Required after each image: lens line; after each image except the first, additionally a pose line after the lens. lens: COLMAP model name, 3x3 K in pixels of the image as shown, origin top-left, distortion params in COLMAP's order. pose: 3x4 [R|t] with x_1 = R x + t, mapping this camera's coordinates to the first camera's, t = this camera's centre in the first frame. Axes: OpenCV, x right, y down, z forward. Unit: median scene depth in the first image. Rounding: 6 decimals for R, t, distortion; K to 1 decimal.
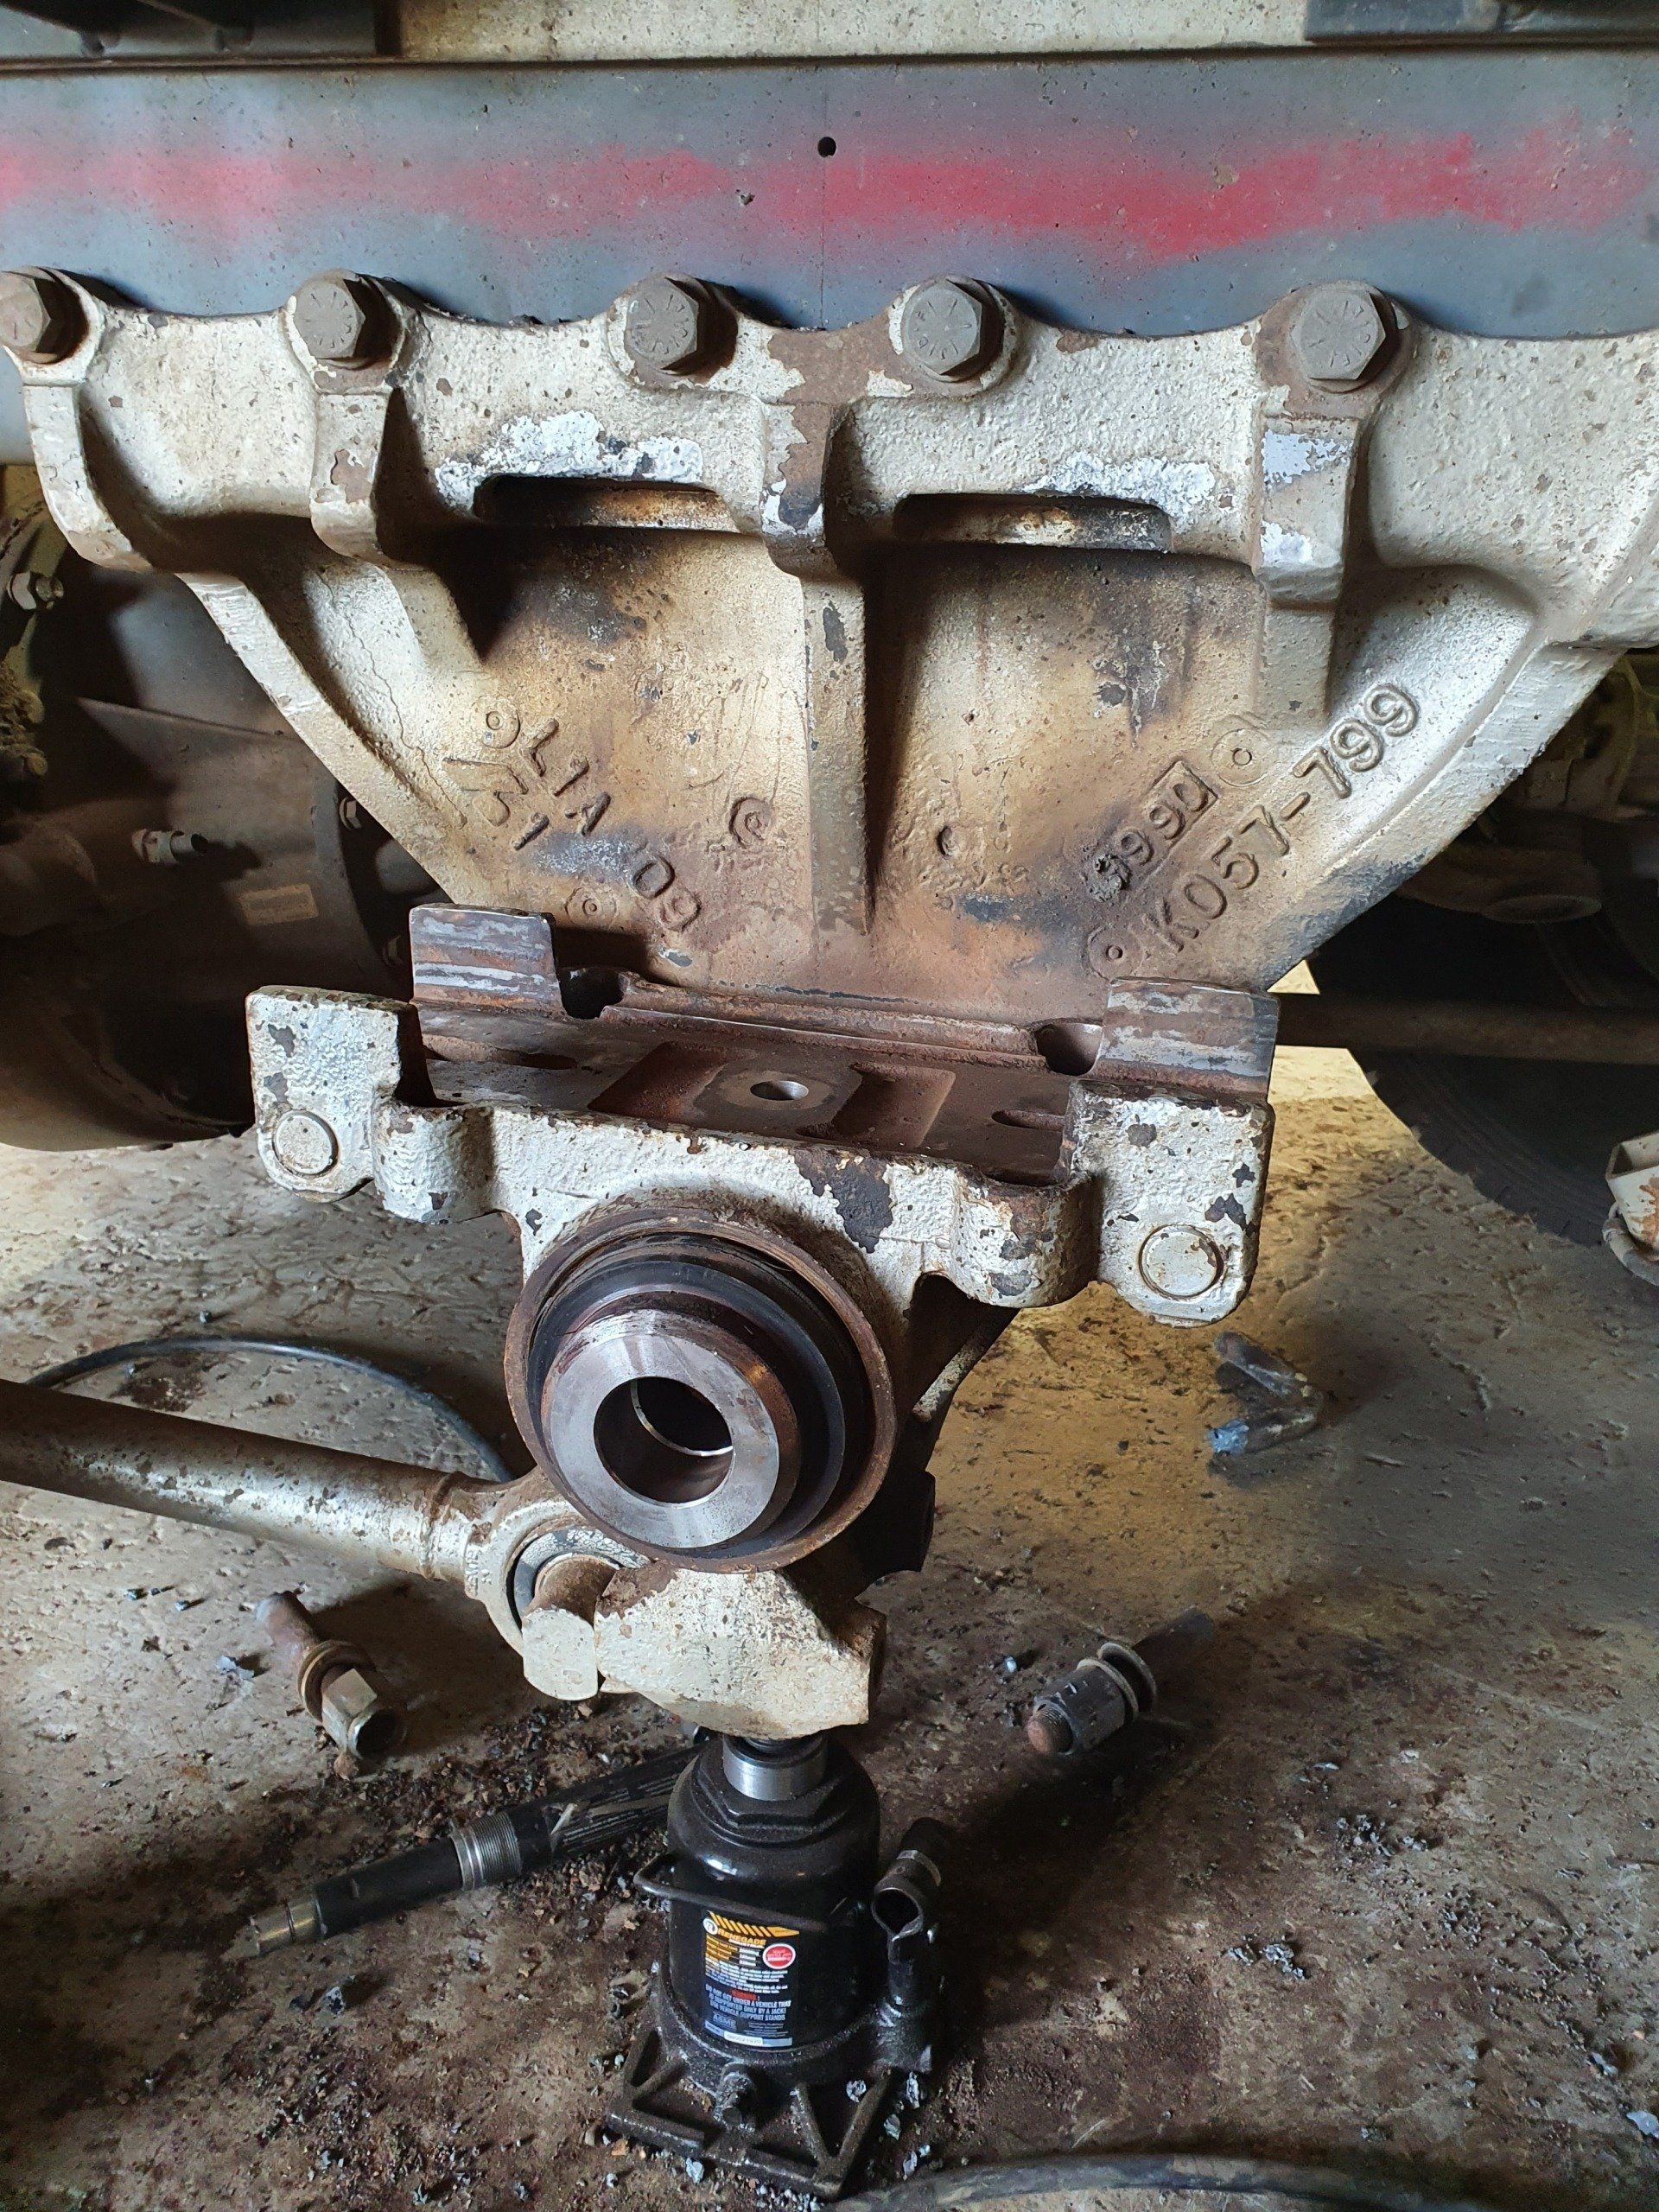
lens RADIAL K [[1679.8, 0, 868.6], [0, 1679.8, 1090.8], [0, 0, 1]] dist [0.155223, -0.333561]
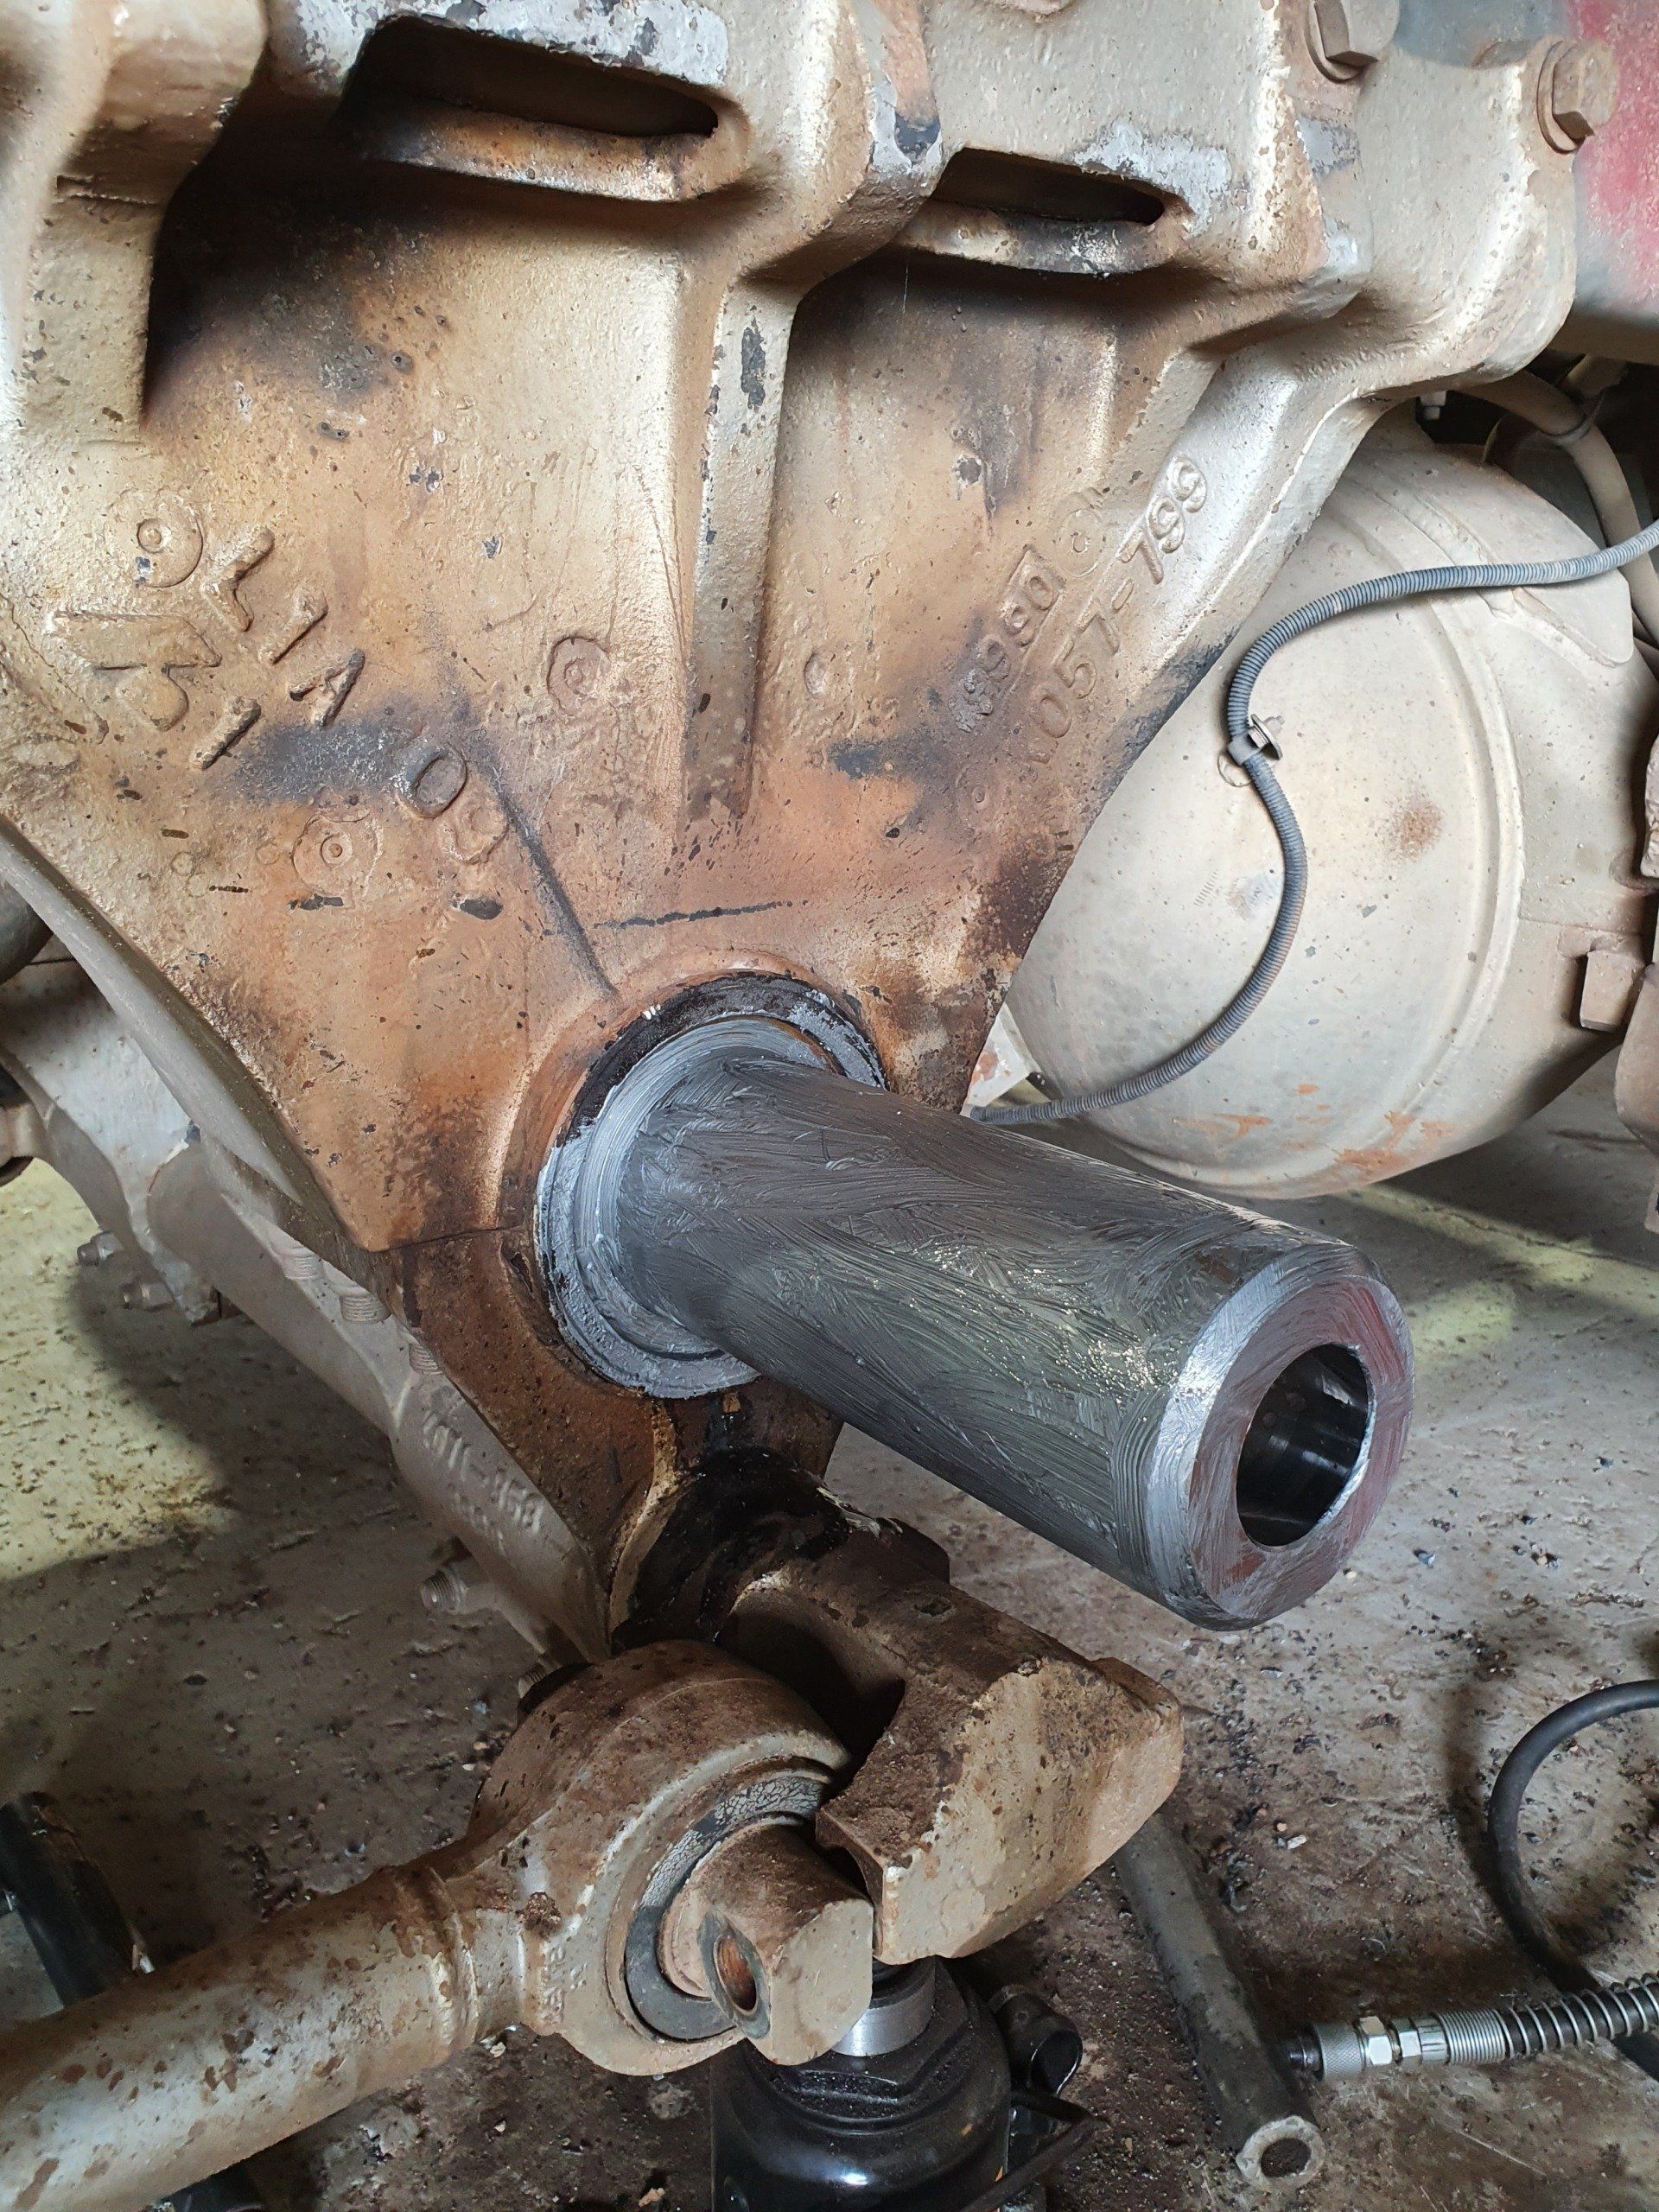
lens RADIAL K [[1705.5, 0, 828.4], [0, 1705.5, 1060.7], [0, 0, 1]] dist [-0.008799, 0.044590]
pose [[0.640516, -0.229738, 0.732776, -0.549142], [0.283604, 0.957514, 0.052300, -0.020813], [-0.713658, 0.174319, 0.678458, 0.514566]]
